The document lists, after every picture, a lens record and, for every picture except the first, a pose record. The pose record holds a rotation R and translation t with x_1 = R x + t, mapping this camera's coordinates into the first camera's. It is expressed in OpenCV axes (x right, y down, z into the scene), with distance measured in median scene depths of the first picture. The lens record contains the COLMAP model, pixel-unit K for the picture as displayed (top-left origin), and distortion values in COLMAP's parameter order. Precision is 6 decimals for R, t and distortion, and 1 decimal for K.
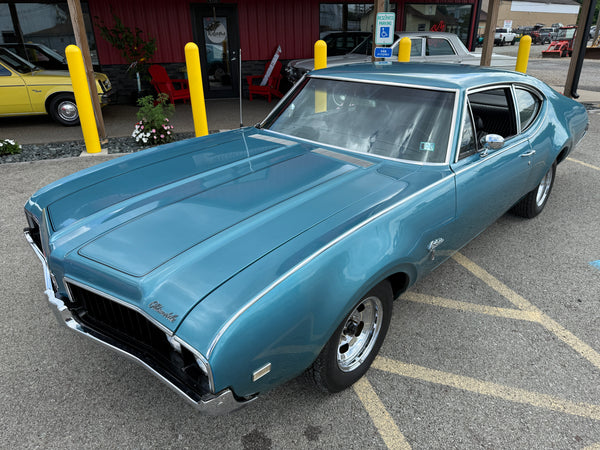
lens RADIAL K [[423.2, 0, 299.7], [0, 423.2, 227.4], [0, 0, 1]] dist [0.023017, -0.034680]
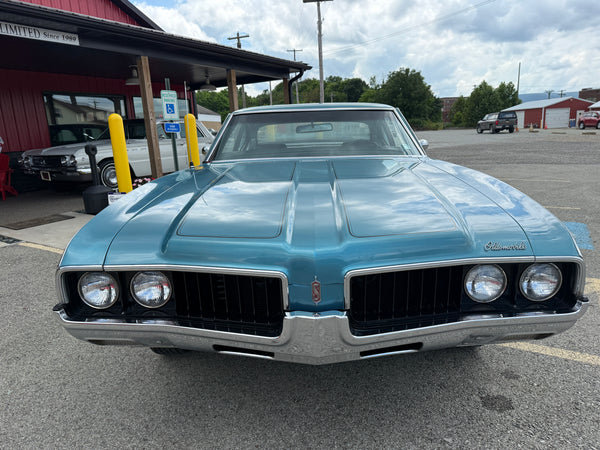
lens RADIAL K [[424.2, 0, 300.9], [0, 424.2, 229.6], [0, 0, 1]] dist [0.026535, -0.038260]
pose [[0.741689, -0.169431, 0.648992, -0.732913], [0.310833, 0.944226, -0.108724, 0.070837], [-0.594374, 0.282367, 0.752986, 0.304829]]
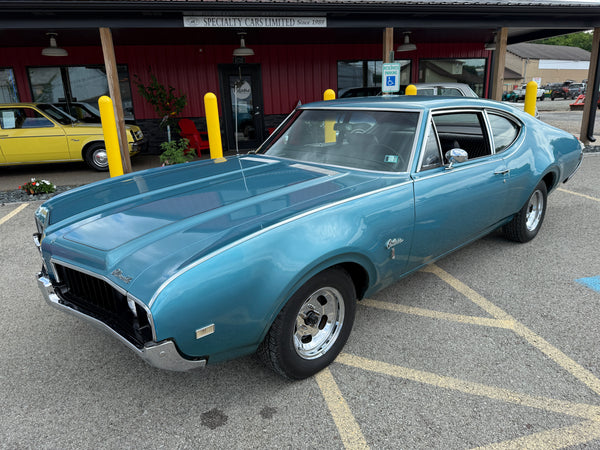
lens RADIAL K [[424.2, 0, 300.9], [0, 424.2, 229.6], [0, 0, 1]] dist [0.026535, -0.038260]
pose [[0.997166, -0.000249, -0.075232, 0.143081], [-0.009246, 0.992007, -0.125843, 0.123648], [0.074662, 0.126182, 0.989193, -0.072149]]
